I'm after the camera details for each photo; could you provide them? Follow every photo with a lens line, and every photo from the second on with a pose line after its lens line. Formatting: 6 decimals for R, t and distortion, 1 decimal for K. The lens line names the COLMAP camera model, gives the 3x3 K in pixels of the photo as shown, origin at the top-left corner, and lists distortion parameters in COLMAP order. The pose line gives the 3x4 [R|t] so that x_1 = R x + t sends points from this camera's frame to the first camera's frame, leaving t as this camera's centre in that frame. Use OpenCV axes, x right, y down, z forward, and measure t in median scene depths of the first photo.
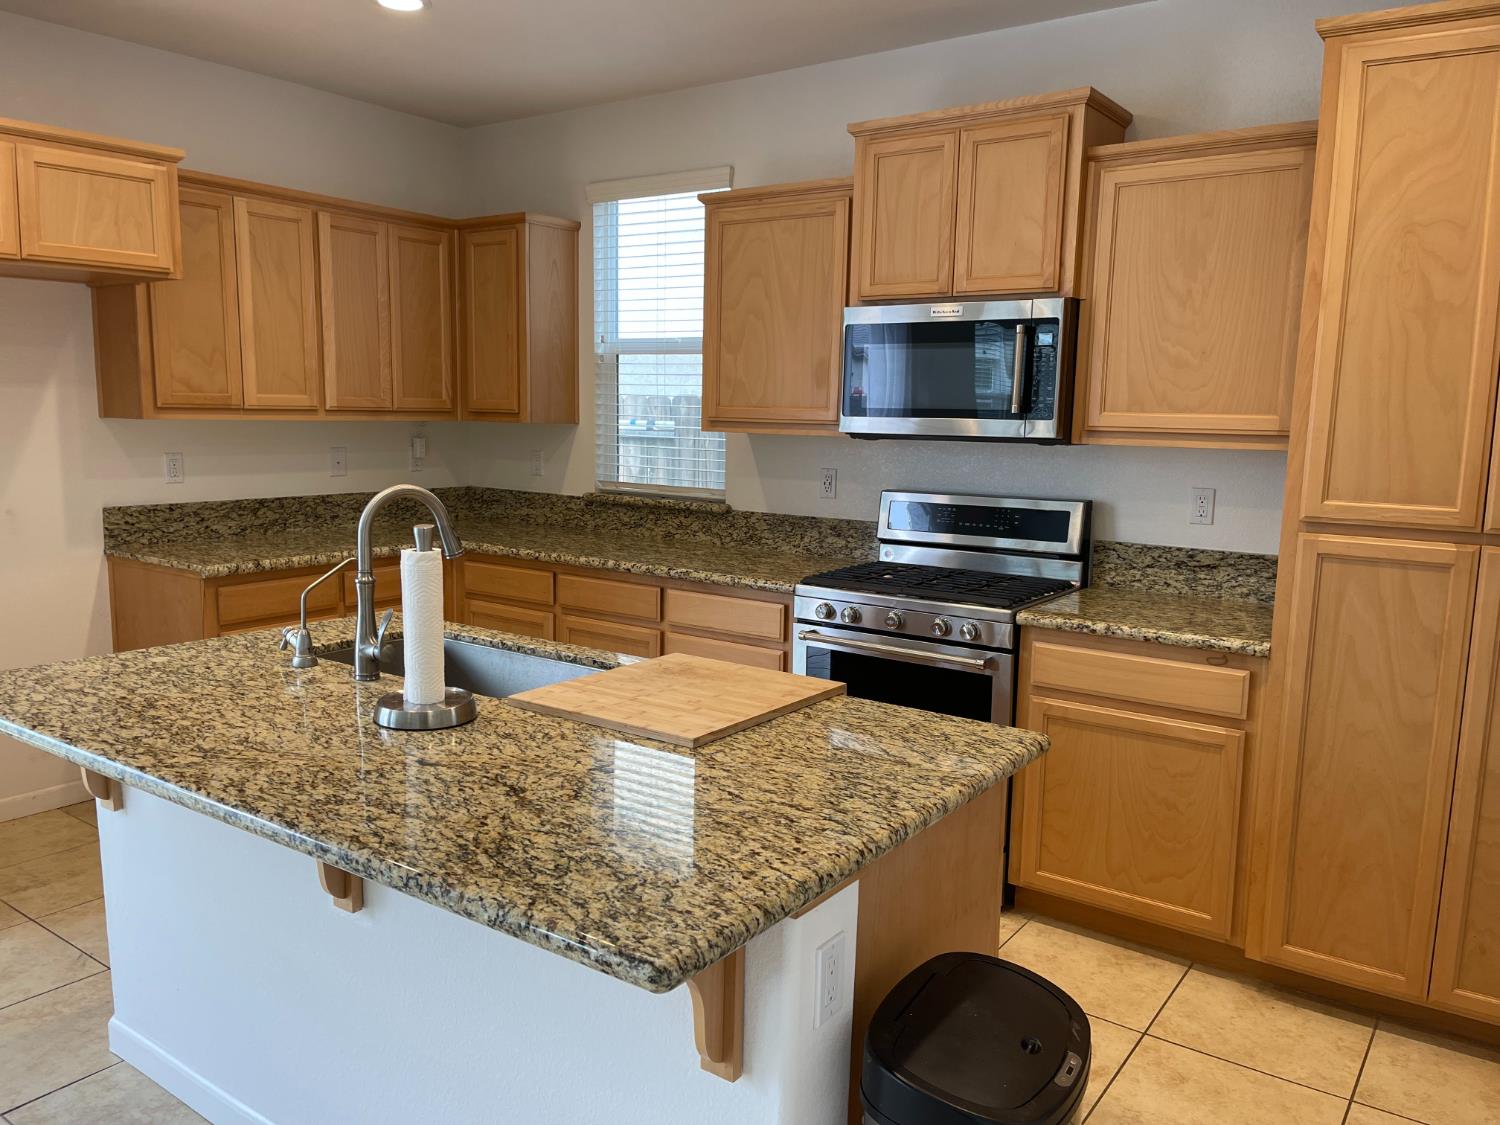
lens RADIAL K [[1136.2, 0, 741.6], [0, 1136.2, 568.1], [0, 0, 1]] dist [0.073471, -0.095362]
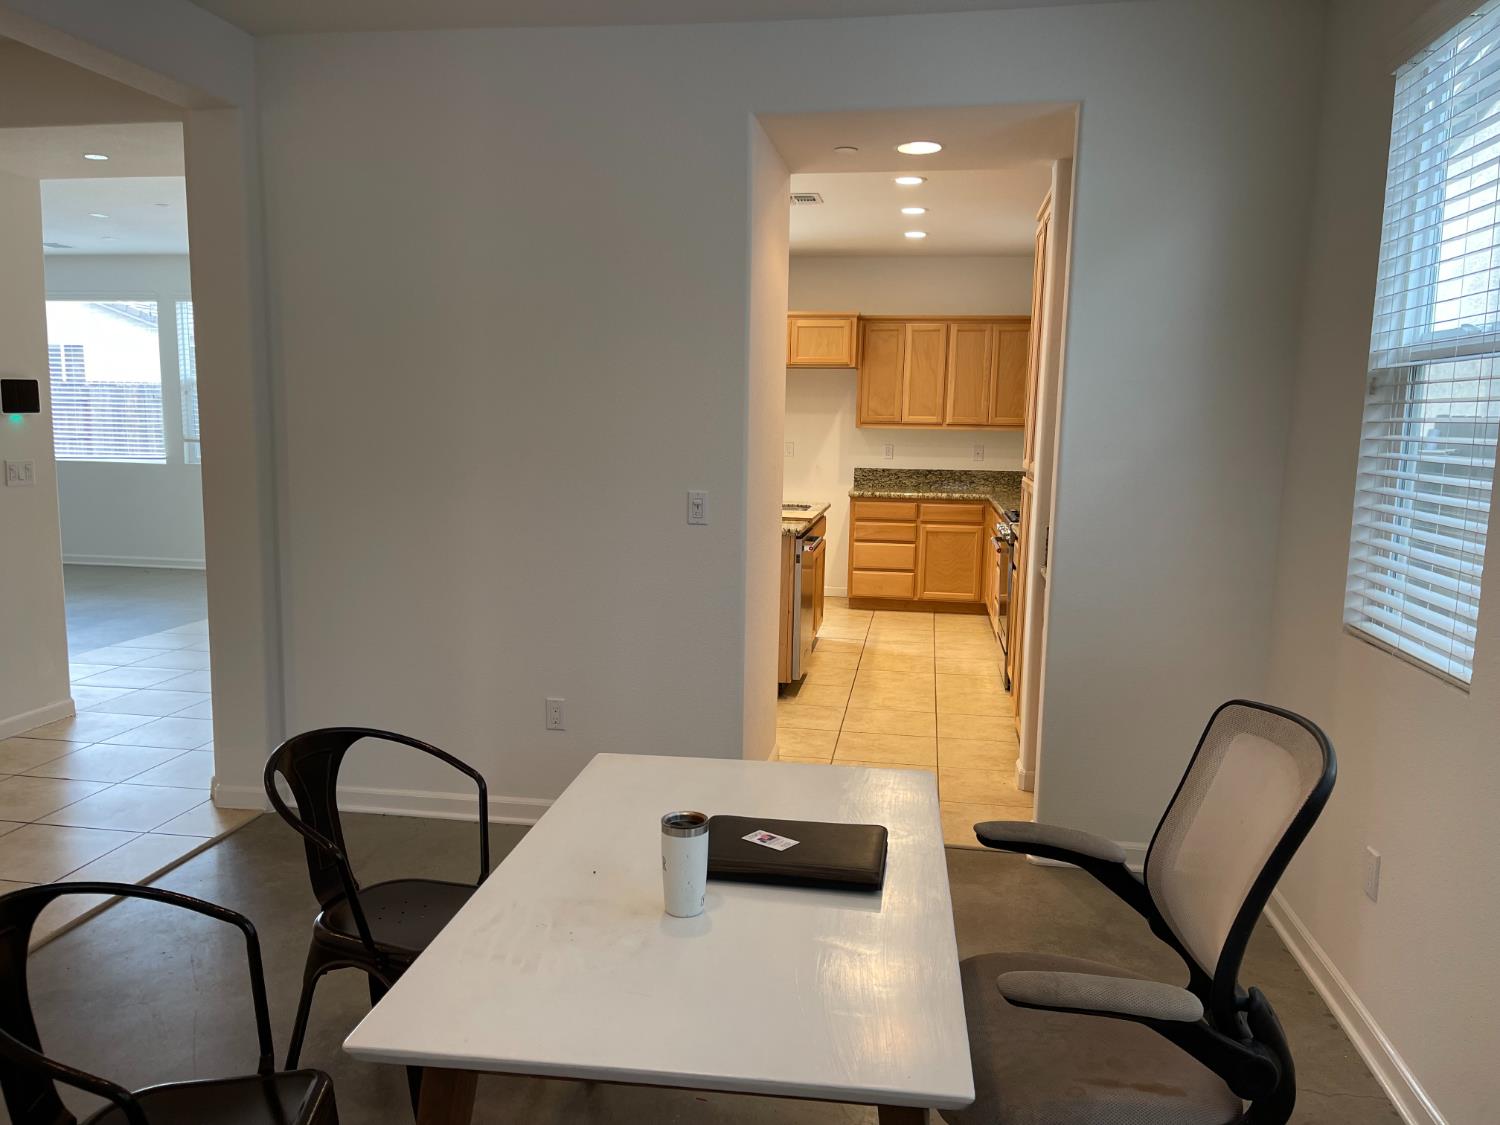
lens RADIAL K [[1136.2, 0, 747.2], [0, 1136.2, 569.5], [0, 0, 1]] dist [0.073471, -0.095362]
pose [[0.449380, 0.105699, -0.887065, 1.991518], [-0.133240, 0.989799, 0.050443, 0.088308], [0.883348, 0.095524, 0.458880, -0.273737]]
